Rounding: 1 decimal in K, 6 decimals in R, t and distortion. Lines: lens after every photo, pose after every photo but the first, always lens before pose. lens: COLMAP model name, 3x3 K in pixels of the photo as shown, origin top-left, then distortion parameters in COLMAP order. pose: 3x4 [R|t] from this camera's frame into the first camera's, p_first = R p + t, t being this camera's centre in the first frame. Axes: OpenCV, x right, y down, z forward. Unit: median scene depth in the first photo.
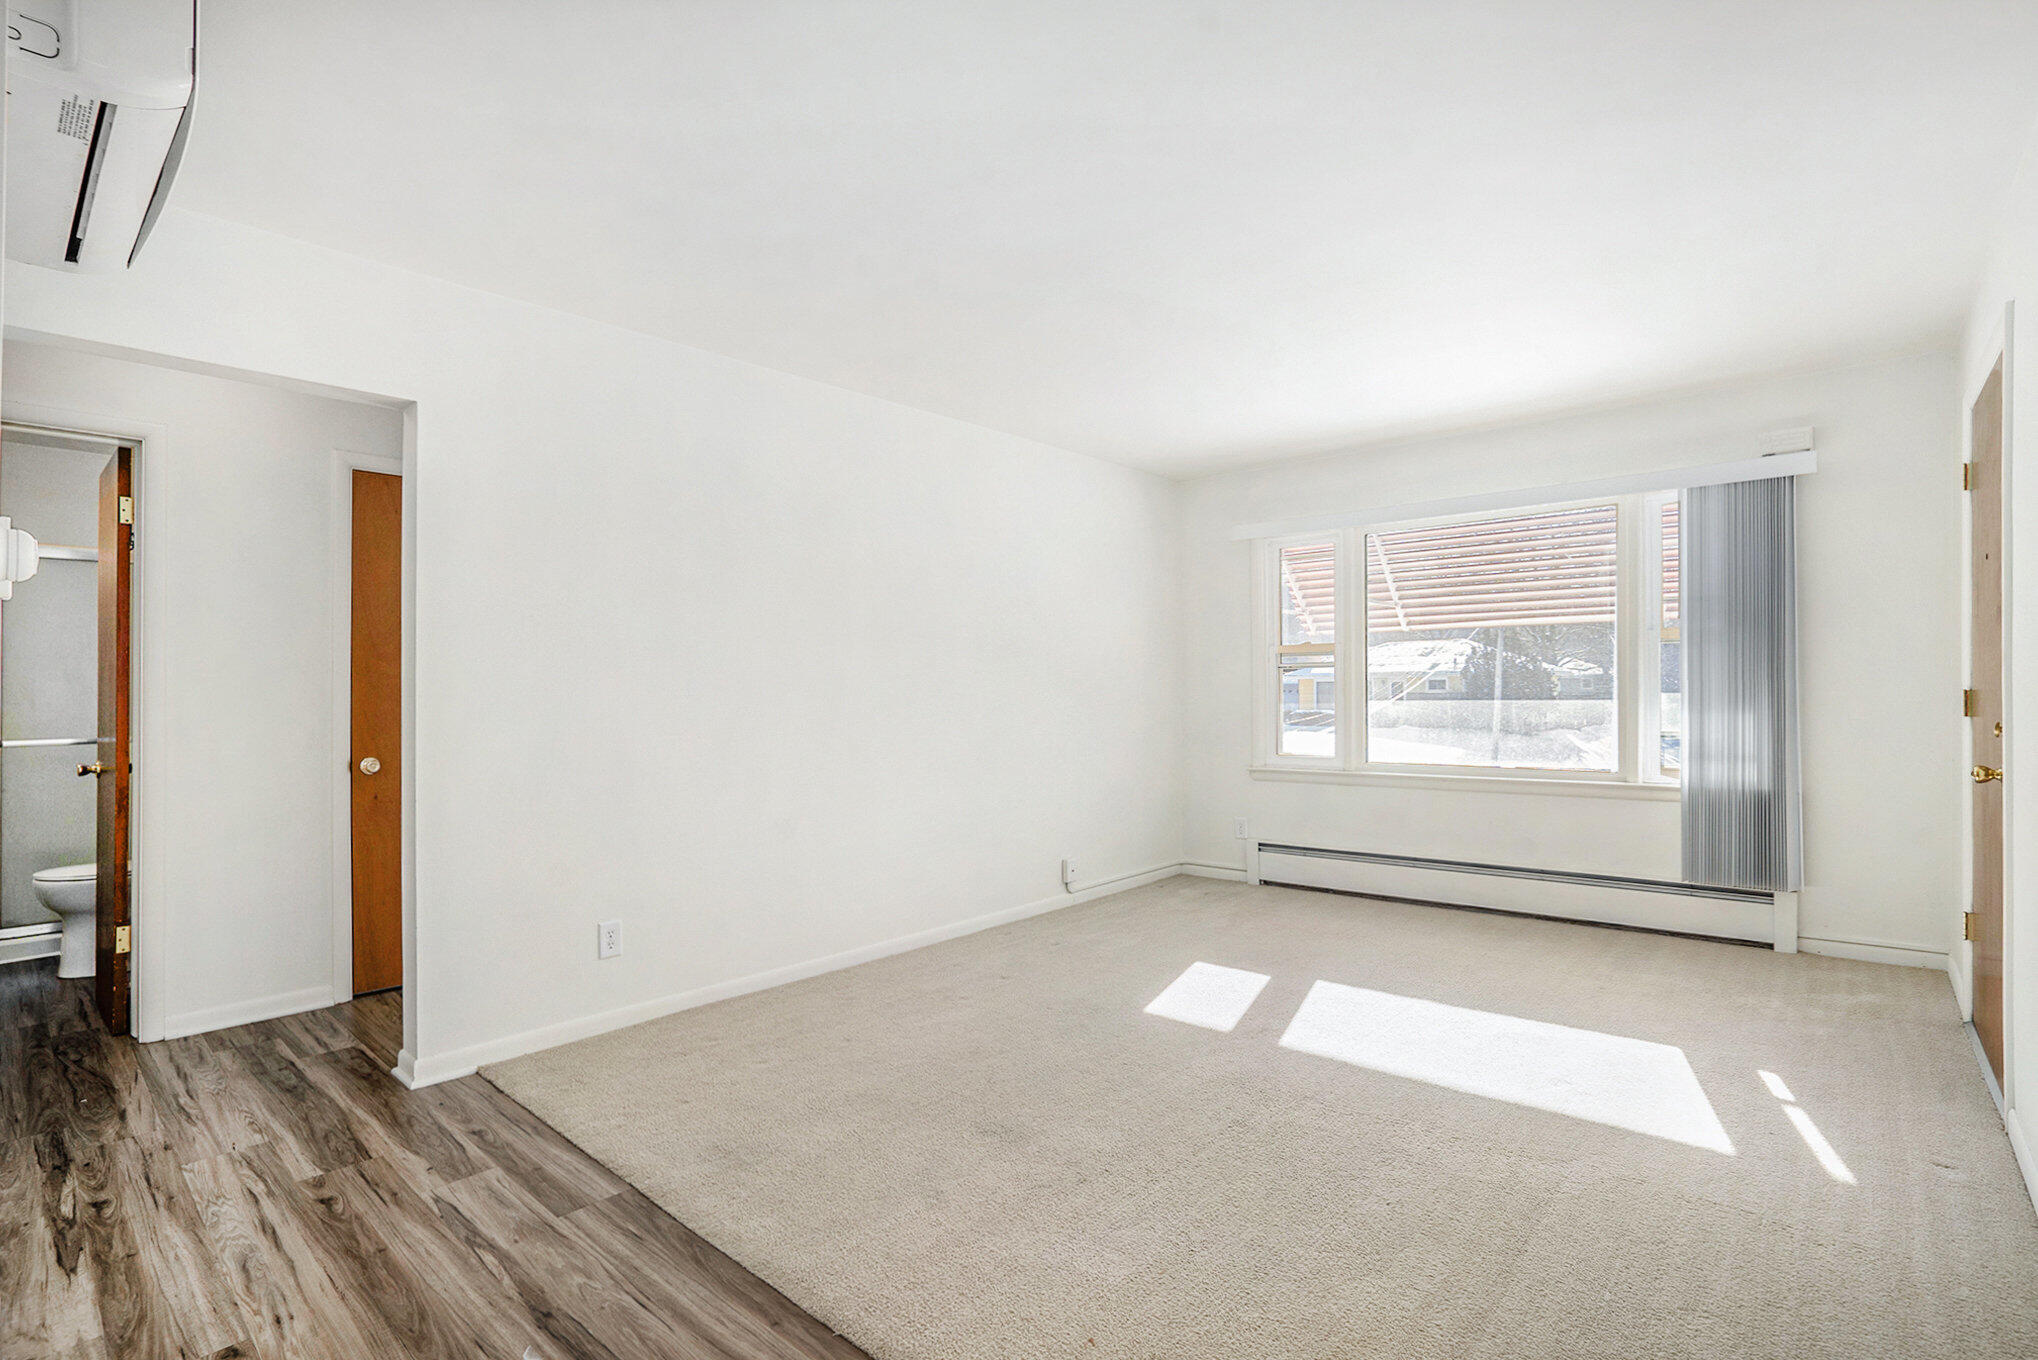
lens RADIAL K [[953.4, 0, 1023.0], [0, 953.4, 687.7], [0, 0, 1]] dist [-0.069130, 0.027145]
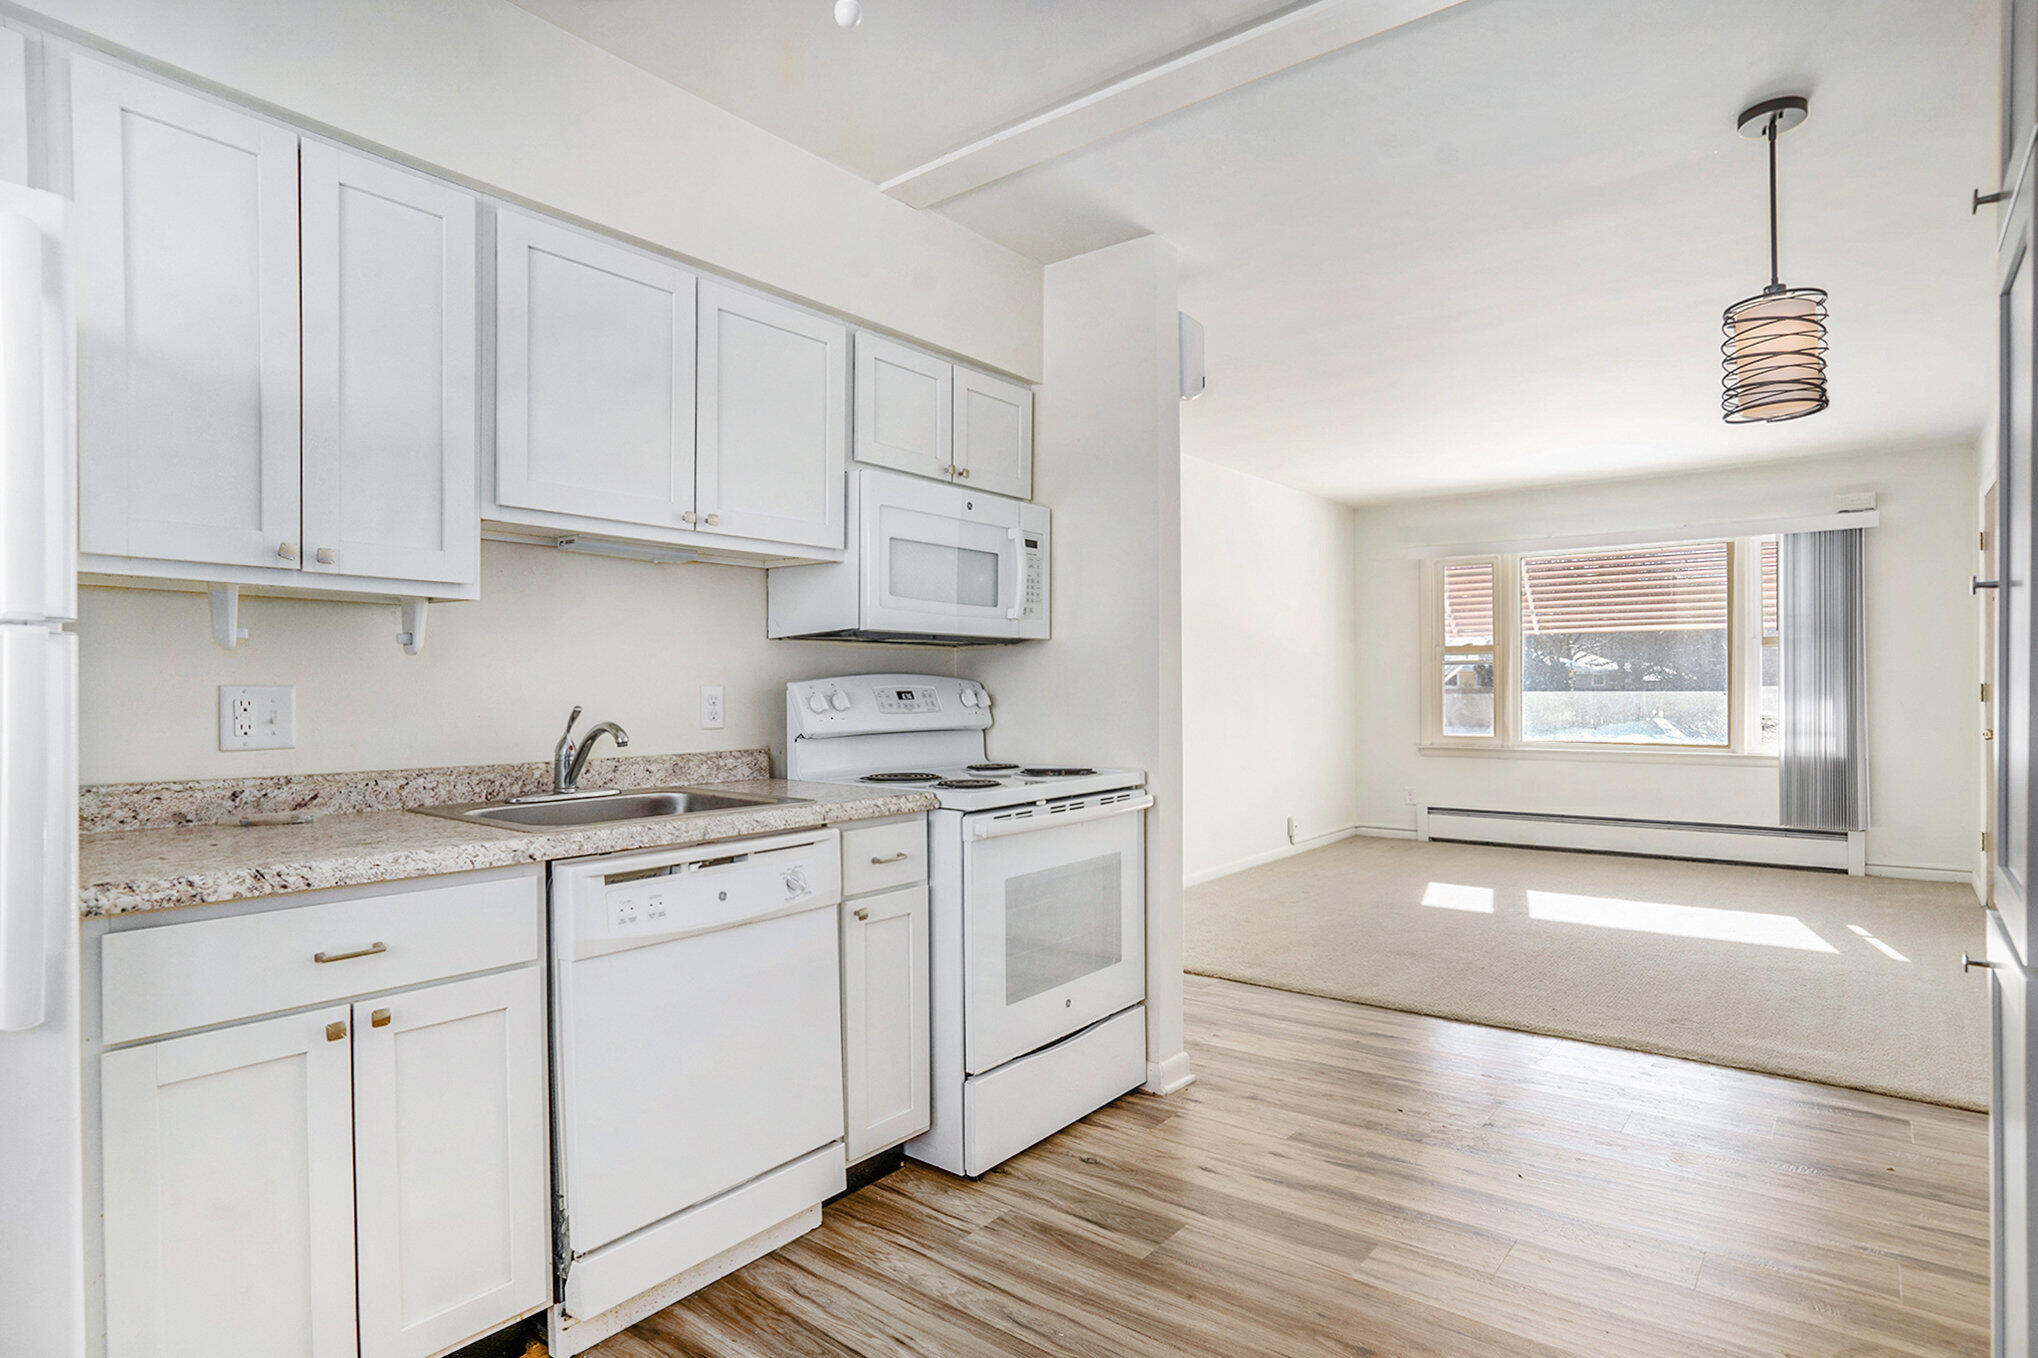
lens RADIAL K [[1073.9, 0, 1027.0], [0, 1073.9, 687.4], [0, 0, 1]] dist [-0.045946, 0.022246]
pose [[0.998439, 0.004944, 0.055641, -0.490292], [-0.005280, 0.999969, 0.005887, 0.004874], [-0.055610, -0.006172, 0.998434, -0.492492]]
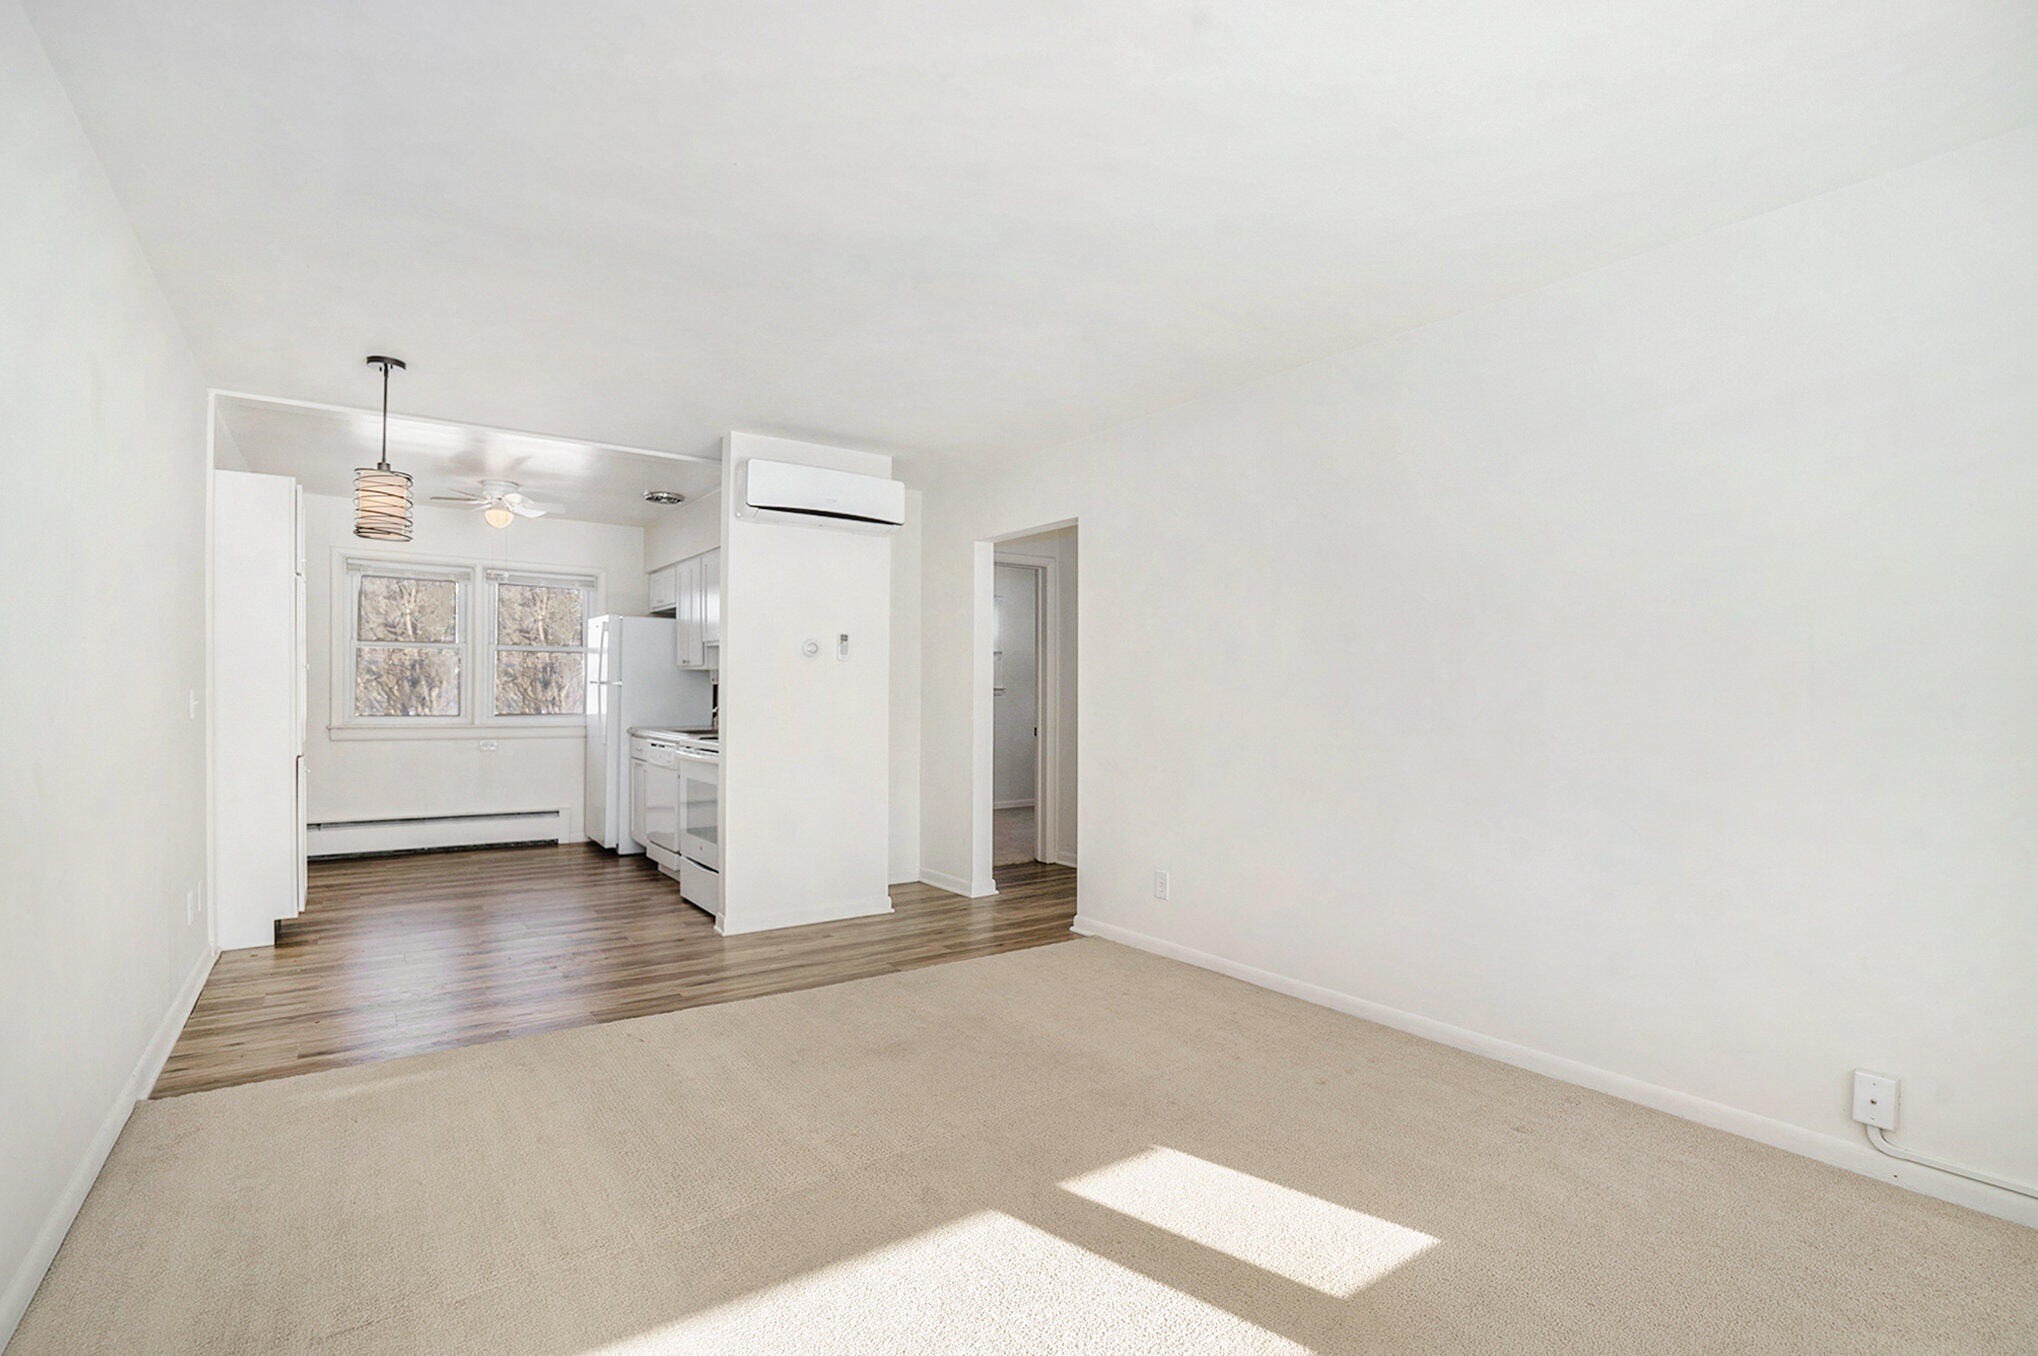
lens RADIAL K [[953.4, 0, 1023.0], [0, 953.4, 685.7], [0, 0, 1]] dist [-0.069130, 0.027145]
pose [[-0.214852, 0.001606, -0.976645, 0.733345], [-0.002658, 0.999994, 0.002229, -0.010864], [0.976643, 0.003075, -0.214846, 0.900439]]
